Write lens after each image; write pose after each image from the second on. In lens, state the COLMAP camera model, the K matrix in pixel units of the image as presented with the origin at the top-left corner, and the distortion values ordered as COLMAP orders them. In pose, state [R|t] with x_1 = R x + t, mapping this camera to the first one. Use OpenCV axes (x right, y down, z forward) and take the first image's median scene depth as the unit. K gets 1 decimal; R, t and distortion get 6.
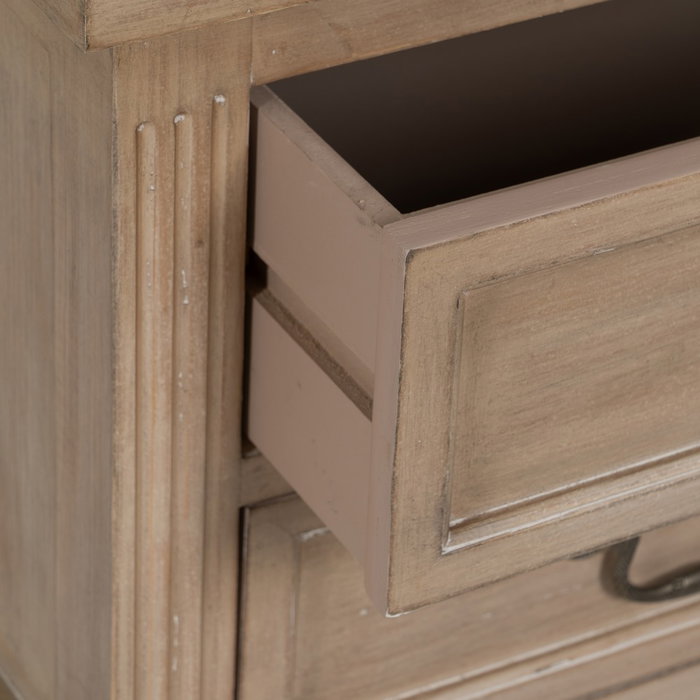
lens RADIAL K [[3554.1, 0, 350.0], [0, 3554.1, 350.0], [0, 0, 1]] dist [0.167009, -11.790021]
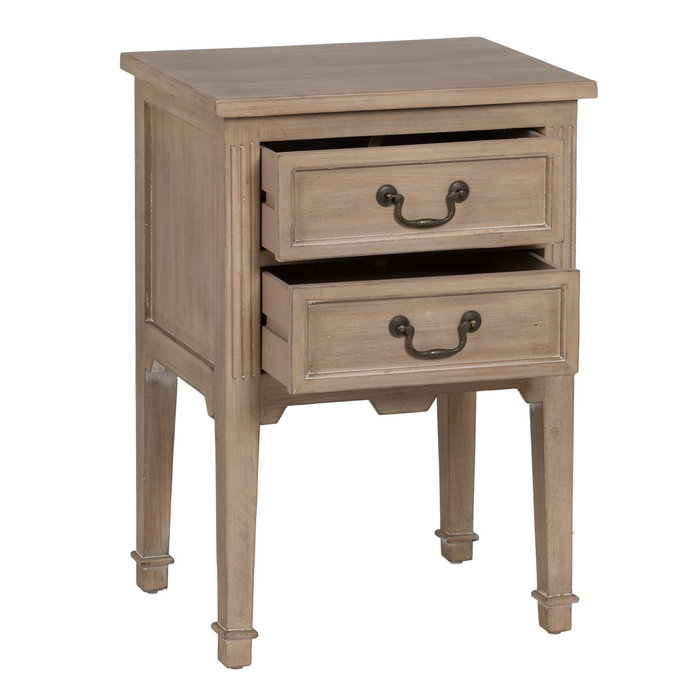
lens RADIAL K [[3554.1, 0, 350.0], [0, 3554.1, 350.0], [0, 0, 1]] dist [0.167009, -11.790021]
pose [[0.976364, 0.029136, -0.214161, 0.932300], [-0.096687, 0.945075, -0.312225, 1.385140], [0.193301, 0.325552, 0.925554, -2.626671]]
